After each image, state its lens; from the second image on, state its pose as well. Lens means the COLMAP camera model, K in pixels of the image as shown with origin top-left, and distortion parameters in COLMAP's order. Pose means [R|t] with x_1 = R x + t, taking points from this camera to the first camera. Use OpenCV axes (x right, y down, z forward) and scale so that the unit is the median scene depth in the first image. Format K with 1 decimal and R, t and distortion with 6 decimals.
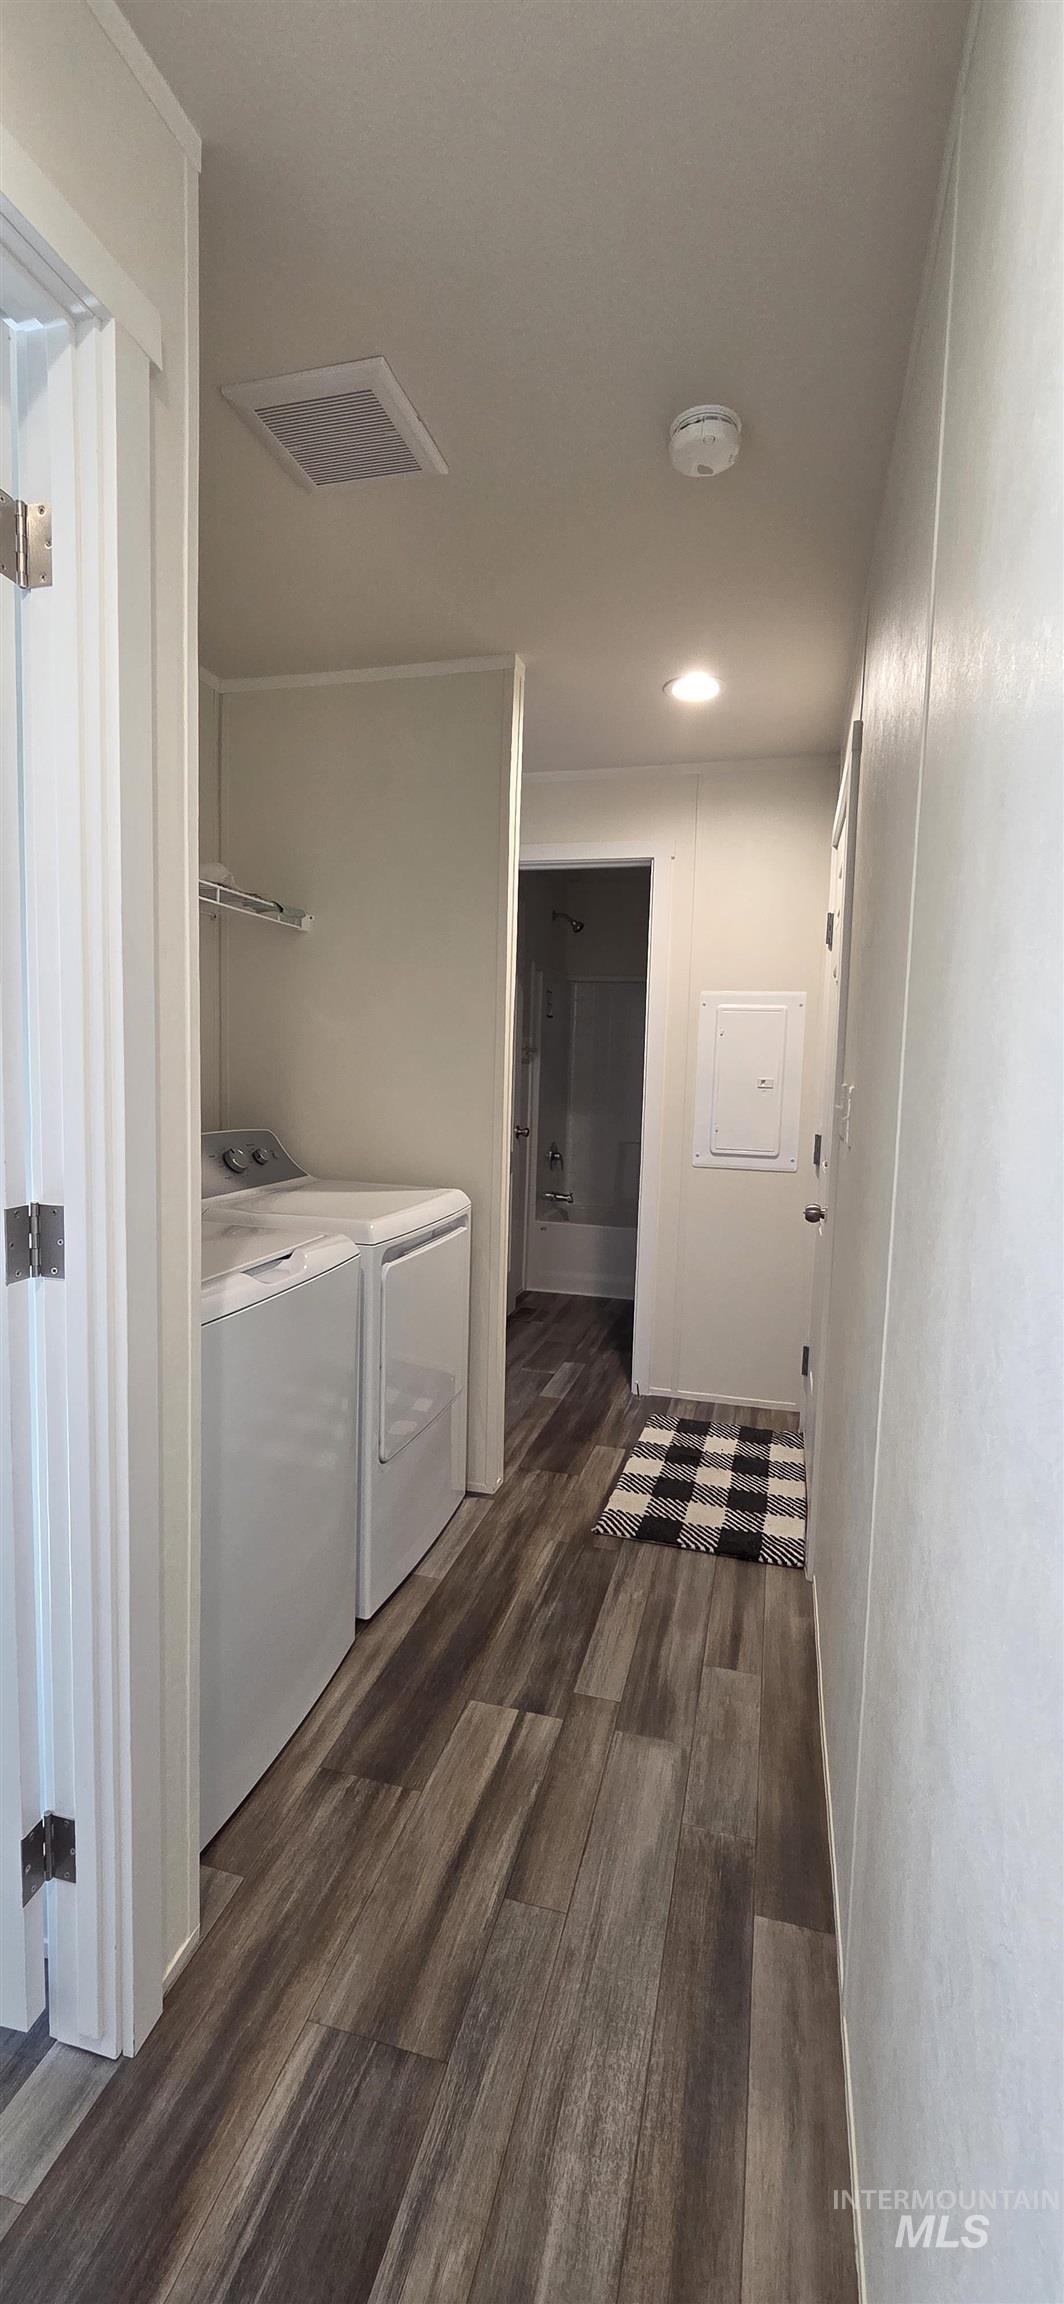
lens RADIAL K [[966.2, 0, 532.0], [0, 966.2, 1152.0], [0, 0, 1]] dist [-0.000426, 0.005263]
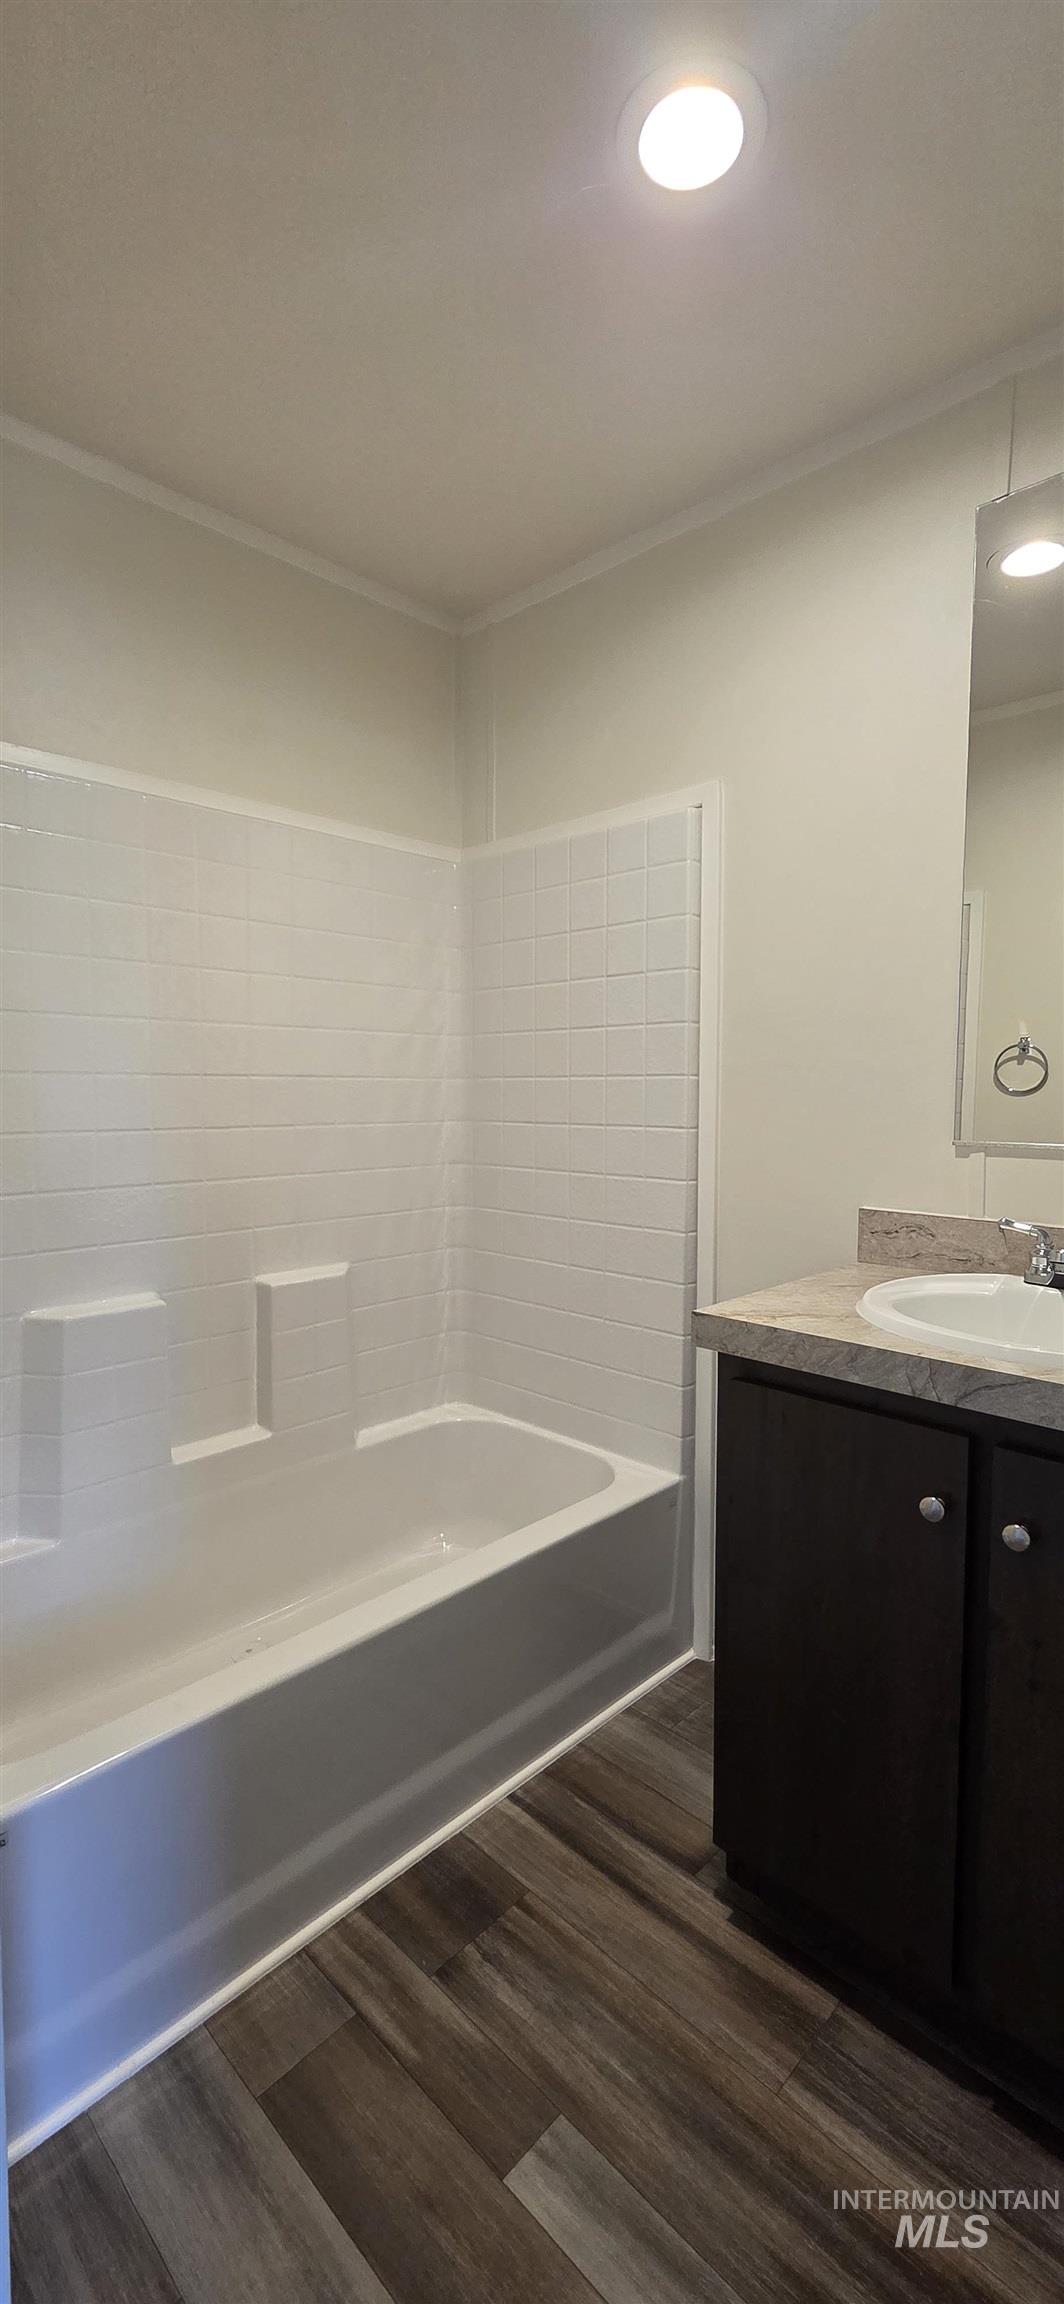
lens RADIAL K [[943.8, 0, 532.0], [0, 943.8, 1152.0], [0, 0, 1]] dist [0.000960, 0.000392]
pose [[0.485490, -0.084743, 0.870125, -0.903057], [0.088336, 0.994952, 0.047613, -0.044978], [-0.869768, 0.053748, 0.490525, 0.619883]]
